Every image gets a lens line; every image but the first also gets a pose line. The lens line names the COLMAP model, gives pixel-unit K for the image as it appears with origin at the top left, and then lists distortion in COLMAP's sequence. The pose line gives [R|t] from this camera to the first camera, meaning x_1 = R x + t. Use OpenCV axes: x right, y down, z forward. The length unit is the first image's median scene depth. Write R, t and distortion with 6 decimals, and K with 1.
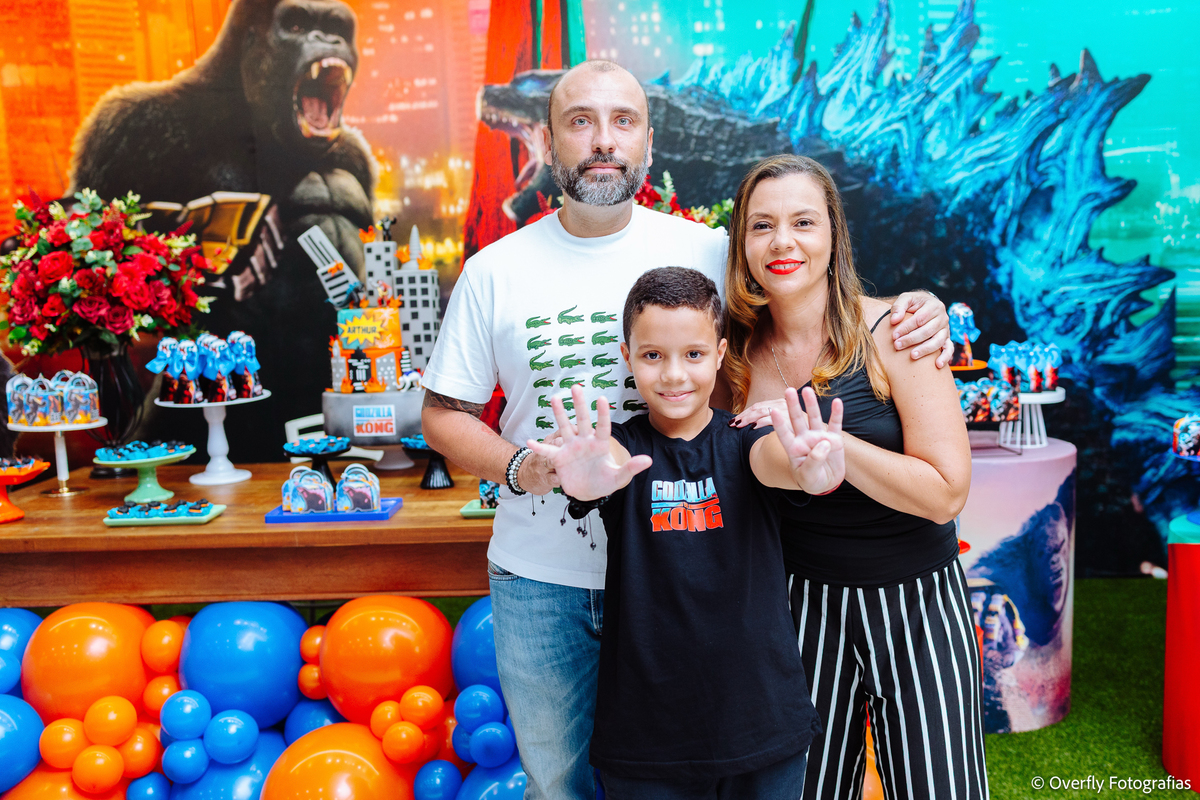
lens RADIAL K [[1275.7, 0, 588.1], [0, 1275.7, 452.5], [0, 0, 1]] dist [0.020550, 0.000000]
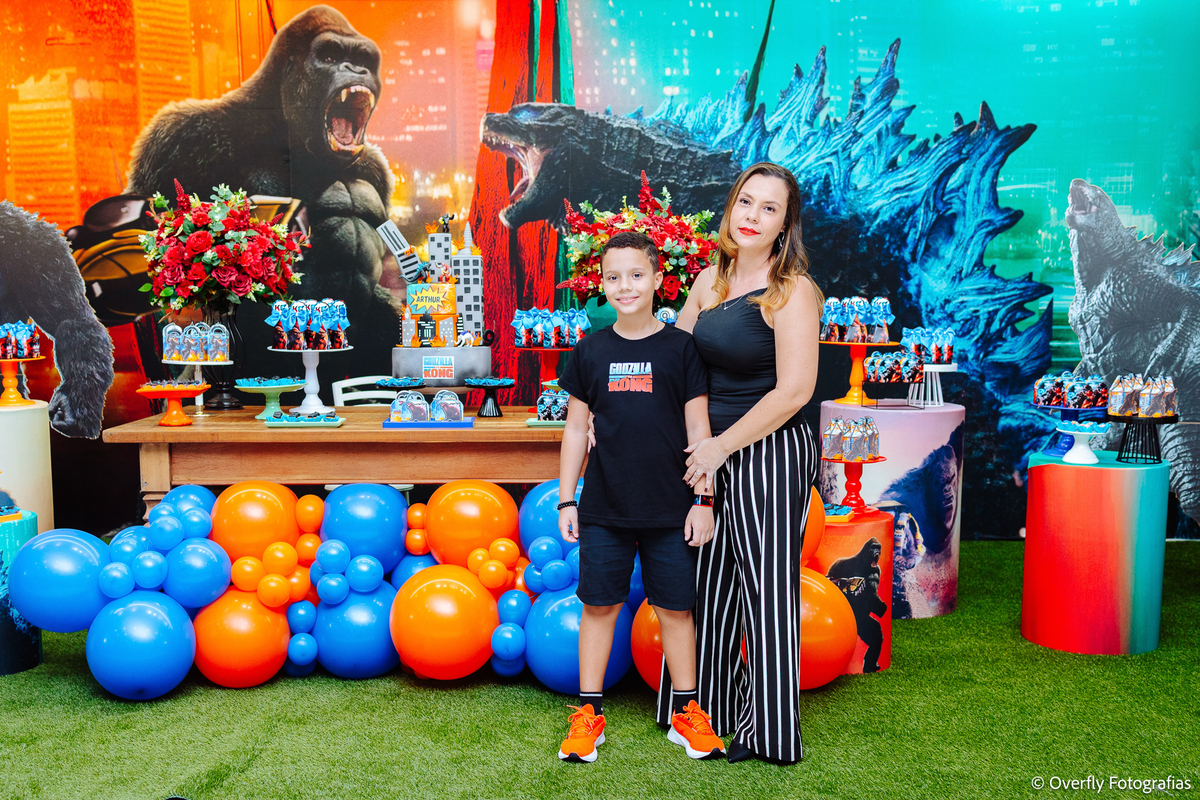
lens RADIAL K [[1214.3, 0, 567.0], [0, 1214.3, 448.1], [0, 0, 1]] dist [0.026113, 0.000000]
pose [[0.998826, 0.026878, 0.040296, -0.045807], [-0.026418, 0.999580, -0.011893, 0.037964], [-0.040599, 0.010815, 0.999117, -0.139263]]
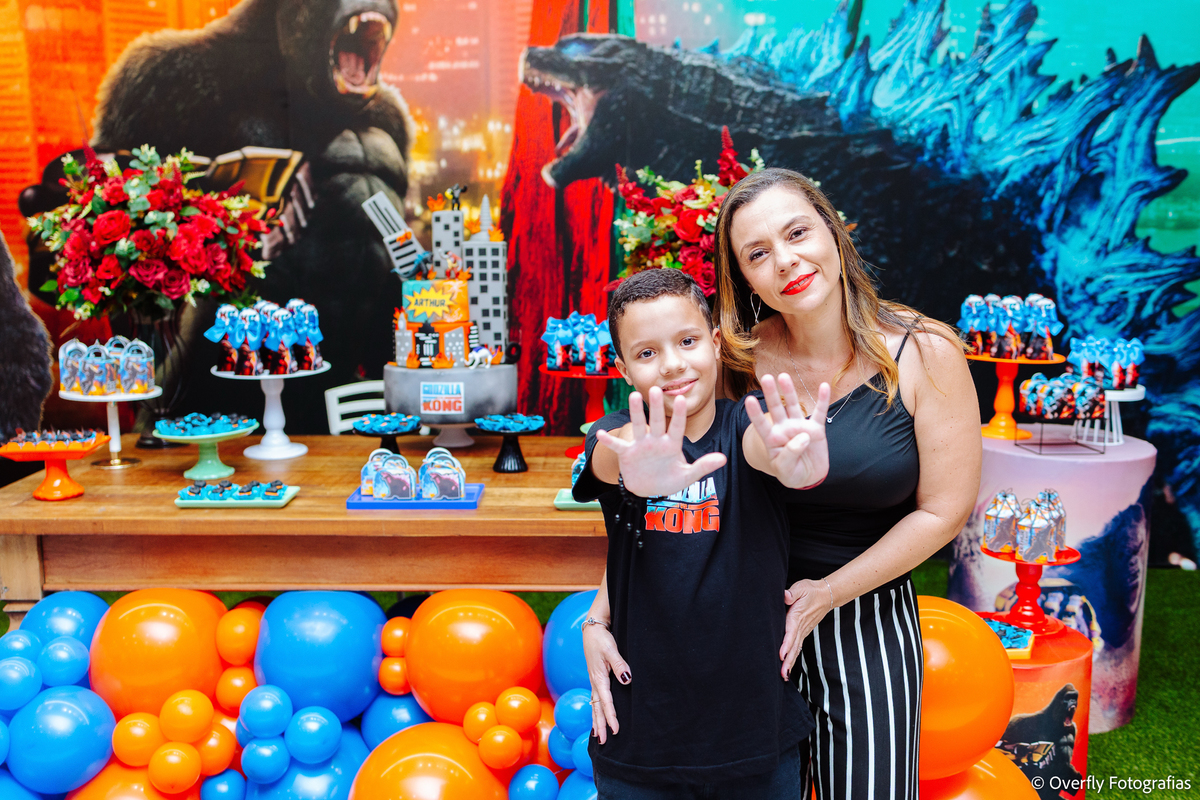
lens RADIAL K [[1273.9, 0, 617.7], [0, 1273.9, 452.2], [0, 0, 1]] dist [0.004756, 0.000000]
pose [[0.999078, 0.029482, 0.031218, -0.035545], [-0.030343, 0.999162, 0.027478, -0.008262], [-0.030382, -0.028399, 0.999135, 0.021227]]
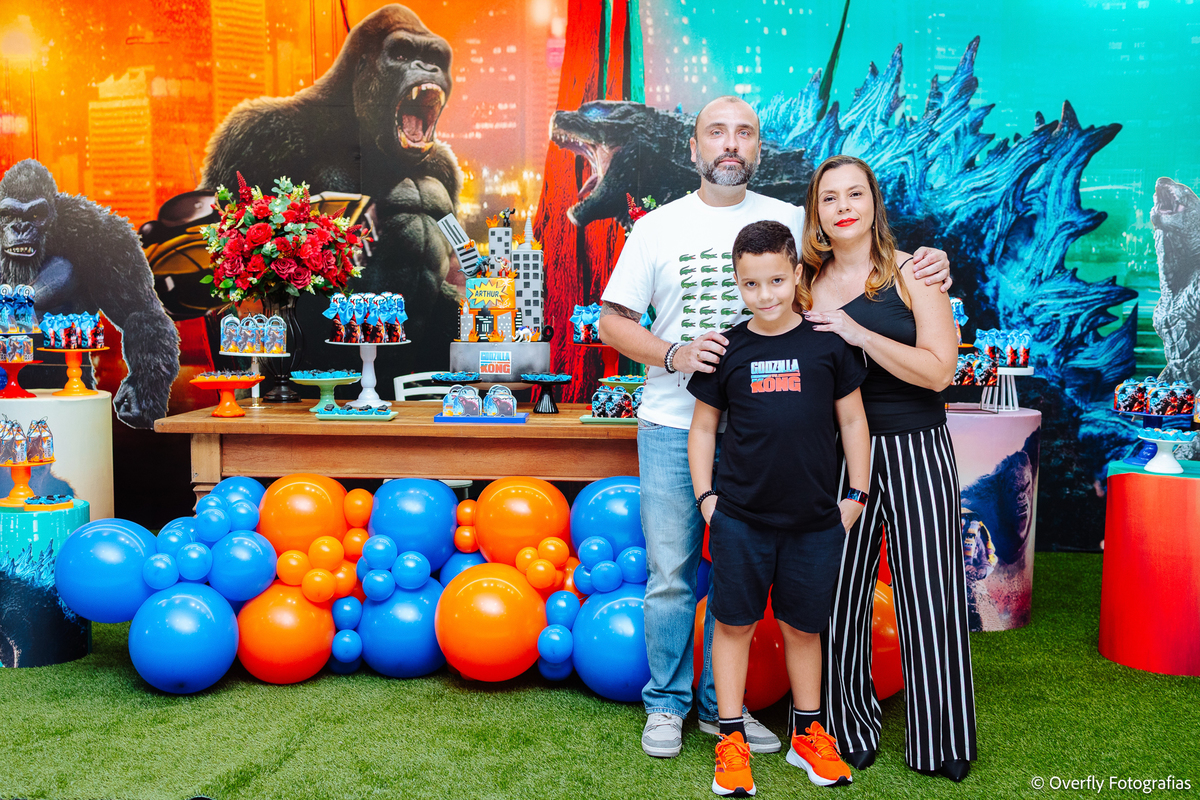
lens RADIAL K [[1214.3, 0, 574.3], [0, 1214.3, 423.3], [0, 0, 1]] dist [0.026113, 0.000000]
pose [[0.998893, 0.044634, -0.014864, -0.036589], [-0.045095, 0.998462, -0.032244, 0.039644], [0.013402, 0.032879, 0.999369, -0.124718]]
